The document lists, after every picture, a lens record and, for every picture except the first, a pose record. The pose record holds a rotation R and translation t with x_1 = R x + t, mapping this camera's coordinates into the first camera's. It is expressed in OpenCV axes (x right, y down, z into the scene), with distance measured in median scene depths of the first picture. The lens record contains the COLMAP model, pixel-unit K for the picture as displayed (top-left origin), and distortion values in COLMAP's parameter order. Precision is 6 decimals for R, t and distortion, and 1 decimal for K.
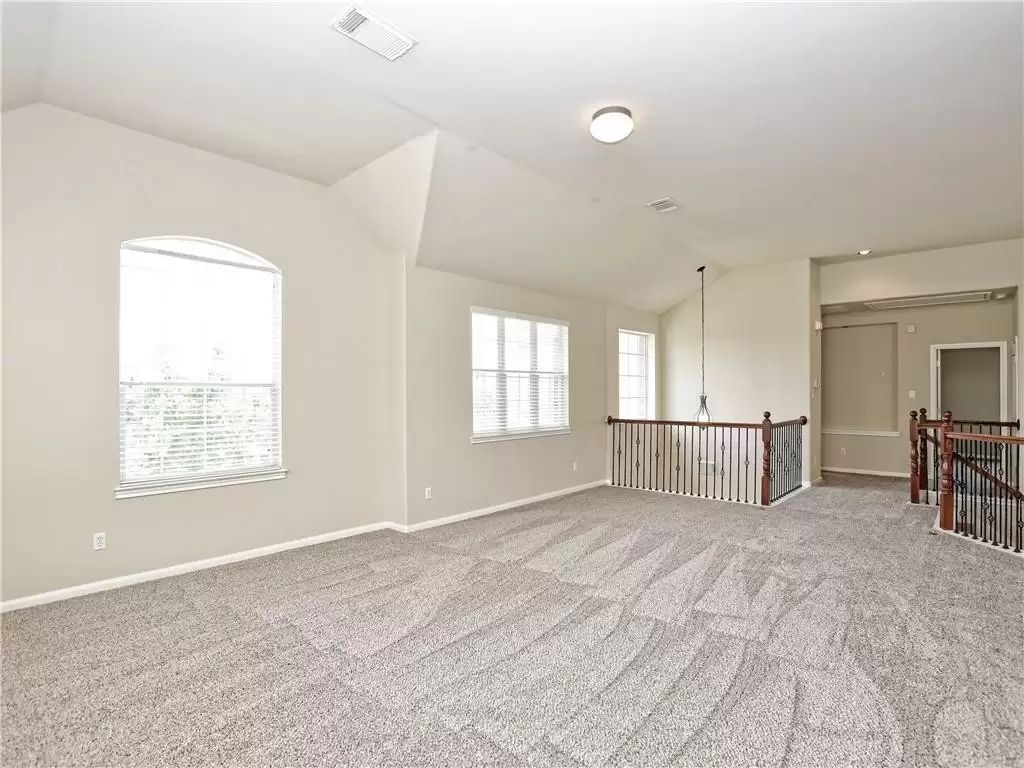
lens RADIAL K [[508.1, 0, 511.5], [0, 508.1, 390.0], [0, 0, 1]] dist [-0.027404, 0.000601]
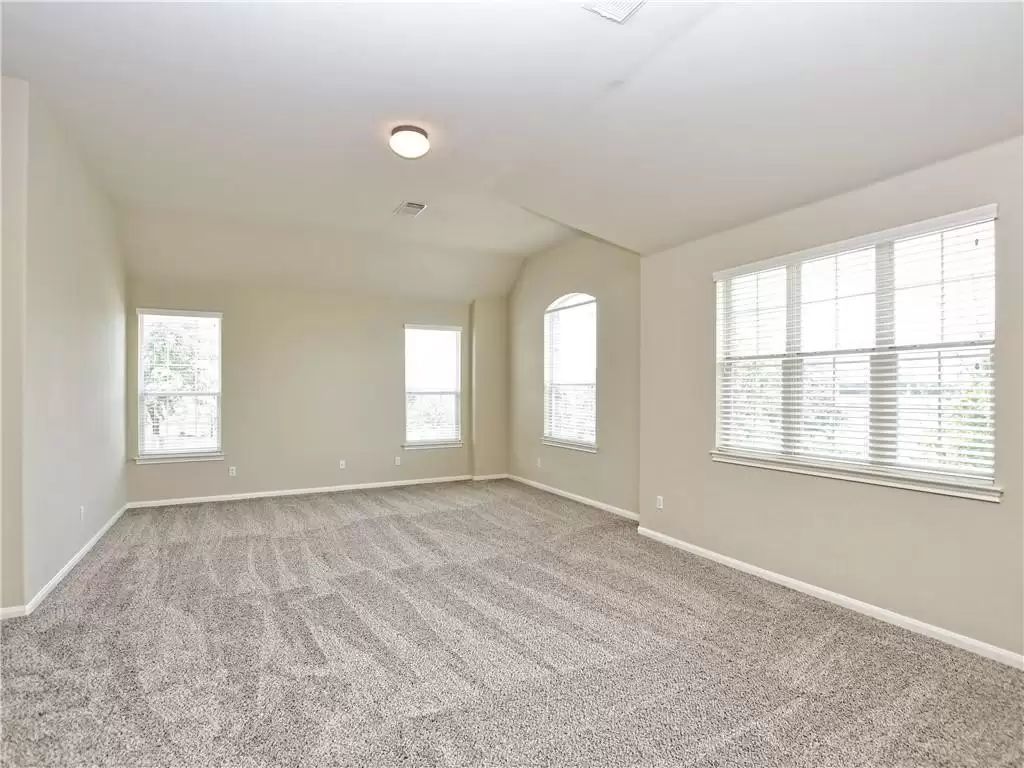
lens RADIAL K [[508.1, 0, 511.5], [0, 508.1, 390.0], [0, 0, 1]] dist [-0.027404, 0.000601]
pose [[-0.305782, 0.008498, -0.952063, 0.654923], [0.013465, 0.999899, 0.004600, -0.003687], [0.952006, -0.011413, -0.305866, 0.873785]]
